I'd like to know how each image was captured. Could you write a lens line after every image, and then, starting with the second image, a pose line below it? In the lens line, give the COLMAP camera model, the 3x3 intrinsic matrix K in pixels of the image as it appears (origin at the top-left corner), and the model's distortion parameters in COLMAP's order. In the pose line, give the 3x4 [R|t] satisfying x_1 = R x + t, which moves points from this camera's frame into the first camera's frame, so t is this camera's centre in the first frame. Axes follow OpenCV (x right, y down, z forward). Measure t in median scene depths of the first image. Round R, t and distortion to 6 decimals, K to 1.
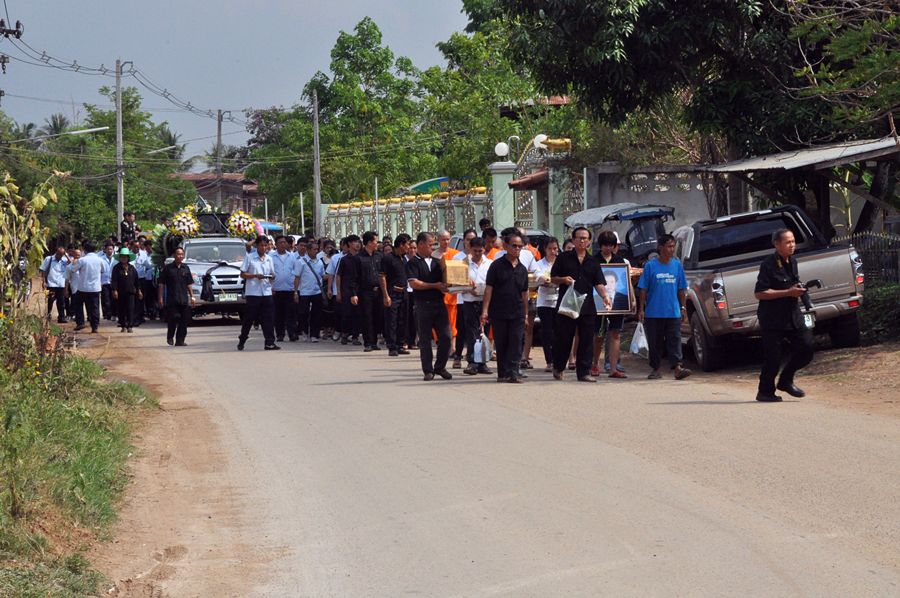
lens RADIAL K [[2322.4, 0, 453.0], [0, 2322.4, 307.5], [0, 0, 1]] dist [0.833110, 0.000000]
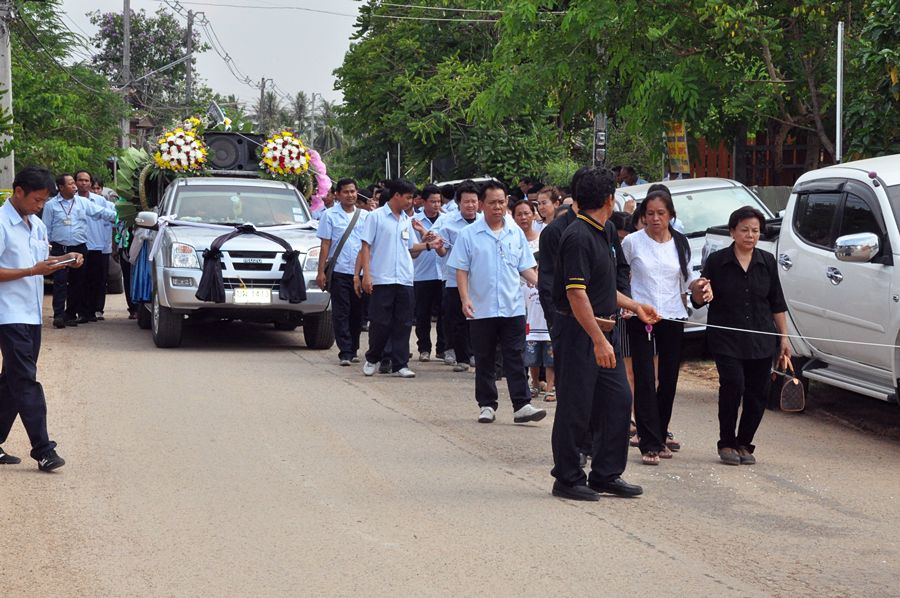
lens RADIAL K [[2179.6, 0, 449.6], [0, 2179.6, 300.6], [0, 0, 1]] dist [0.367325, 0.000000]
pose [[0.998428, 0.054680, -0.012321, -0.047519], [-0.054533, 0.998440, 0.011977, -0.011151], [0.012957, -0.011286, 0.999852, 0.526580]]
